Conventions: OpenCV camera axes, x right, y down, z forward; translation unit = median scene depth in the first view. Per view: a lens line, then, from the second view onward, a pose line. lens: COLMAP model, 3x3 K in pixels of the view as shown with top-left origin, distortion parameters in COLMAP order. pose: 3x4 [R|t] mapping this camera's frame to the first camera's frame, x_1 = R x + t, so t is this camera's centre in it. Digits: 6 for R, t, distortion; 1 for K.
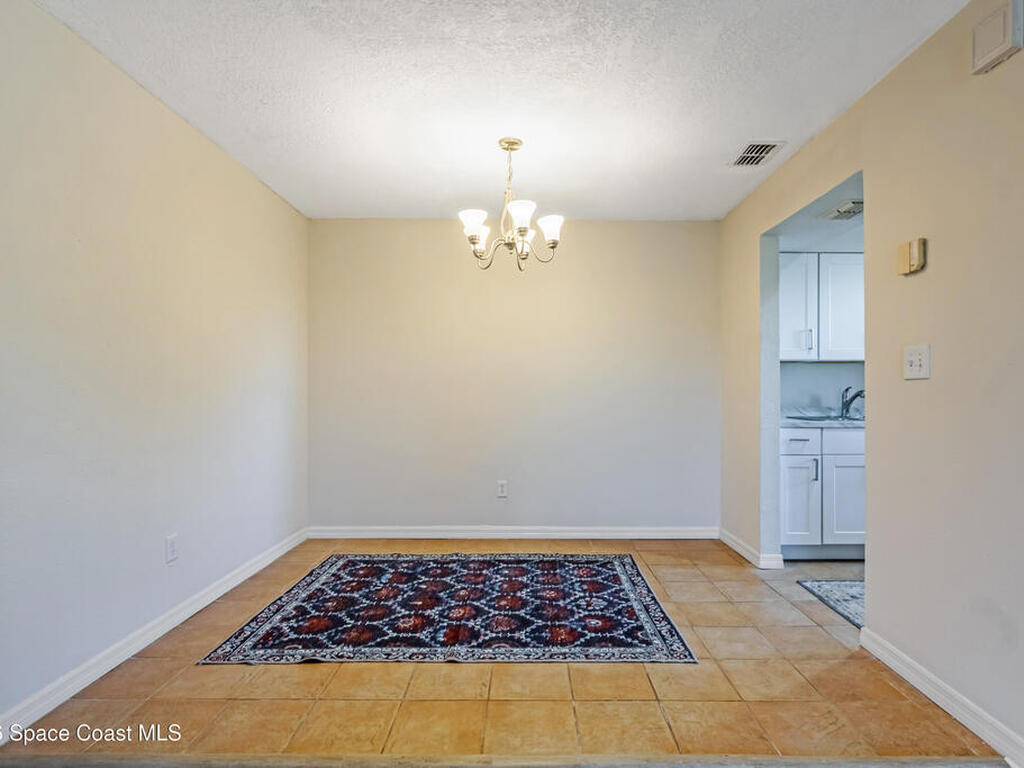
lens RADIAL K [[536.9, 0, 517.6], [0, 536.9, 389.3], [0, 0, 1]] dist [-0.002261, 0.000245]
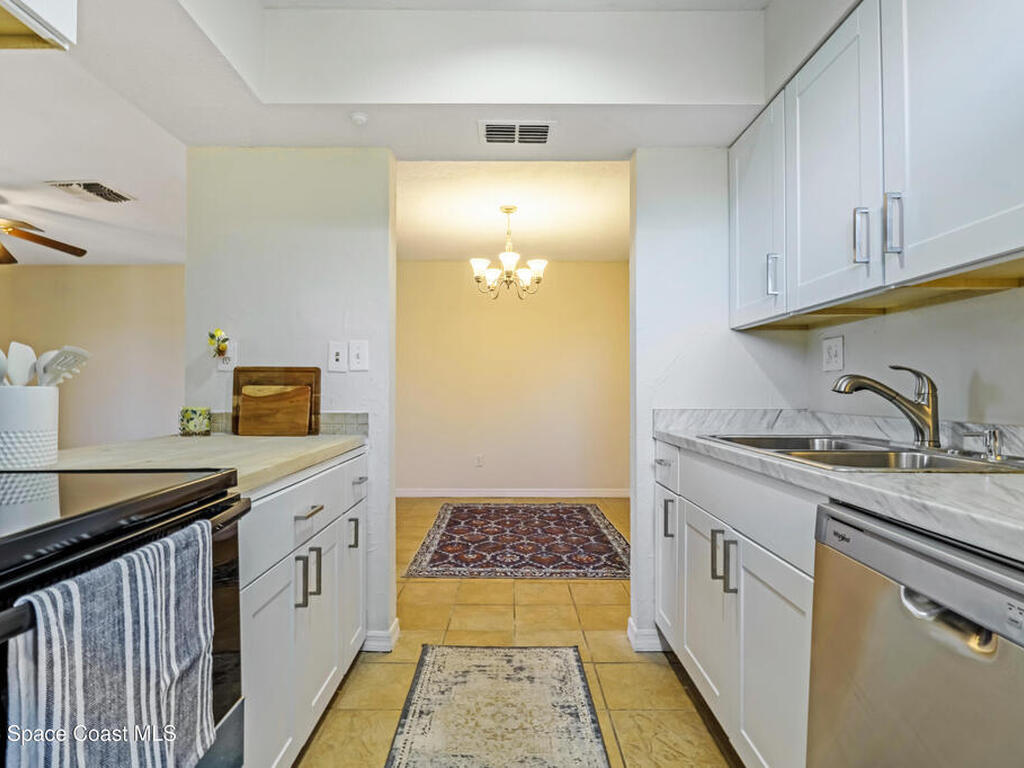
lens RADIAL K [[536.9, 0, 516.0], [0, 536.9, 387.8], [0, 0, 1]] dist [-0.002261, 0.000245]
pose [[-0.000813, -0.005992, -0.999982, 1.386009], [0.013352, 0.999893, -0.006003, 0.009160], [0.999911, -0.013357, -0.000732, 1.017982]]
